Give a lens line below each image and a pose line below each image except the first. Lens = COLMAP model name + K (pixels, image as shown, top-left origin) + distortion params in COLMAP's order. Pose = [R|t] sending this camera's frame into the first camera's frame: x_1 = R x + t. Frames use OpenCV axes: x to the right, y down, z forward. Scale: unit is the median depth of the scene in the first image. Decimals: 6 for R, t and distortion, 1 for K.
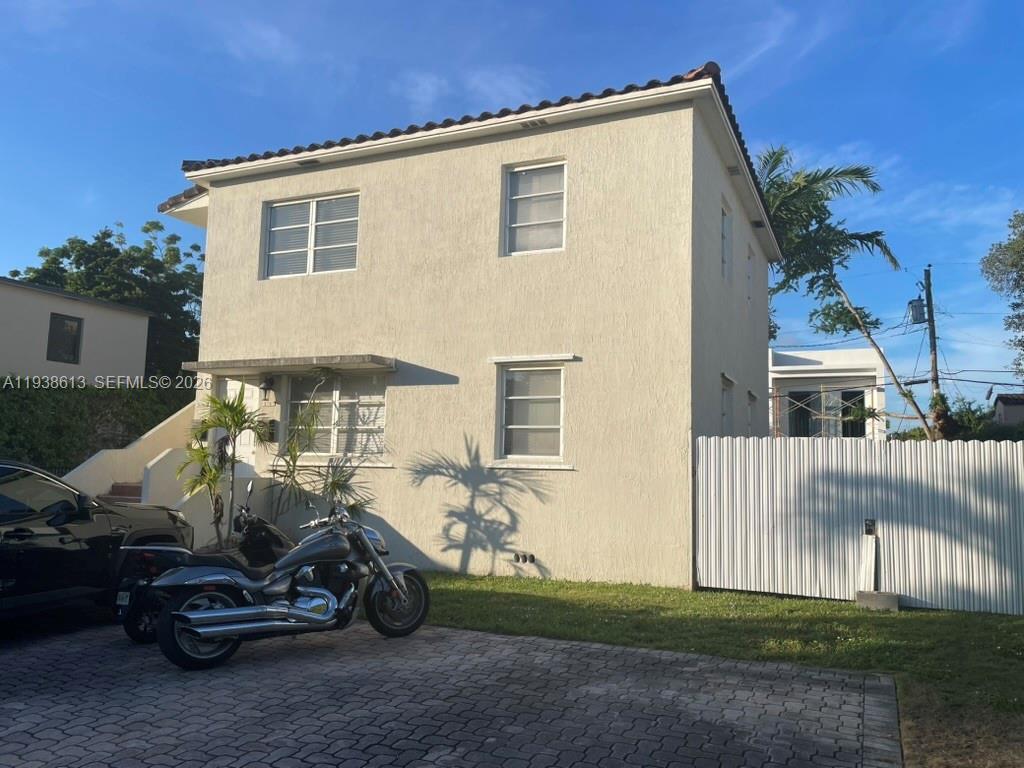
lens RADIAL K [[786.7, 0, 513.2], [0, 786.7, 393.1], [0, 0, 1]] dist [0.086368, -0.127847]
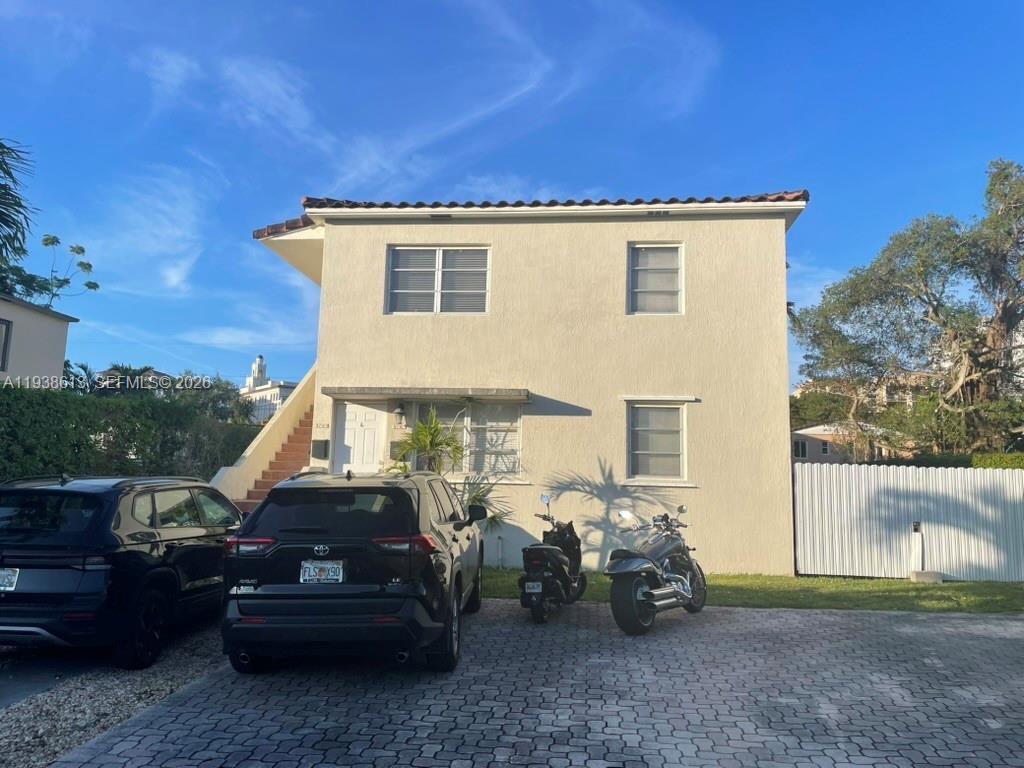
lens RADIAL K [[807.9, 0, 512.0], [0, 807.9, 384.0], [0, 0, 1]] dist [0.131573, -0.254590]
pose [[0.944693, 0.041394, 0.325333, -0.588313], [-0.031484, 0.998868, -0.035667, -0.012321], [-0.326441, 0.023451, 0.944926, -0.143492]]
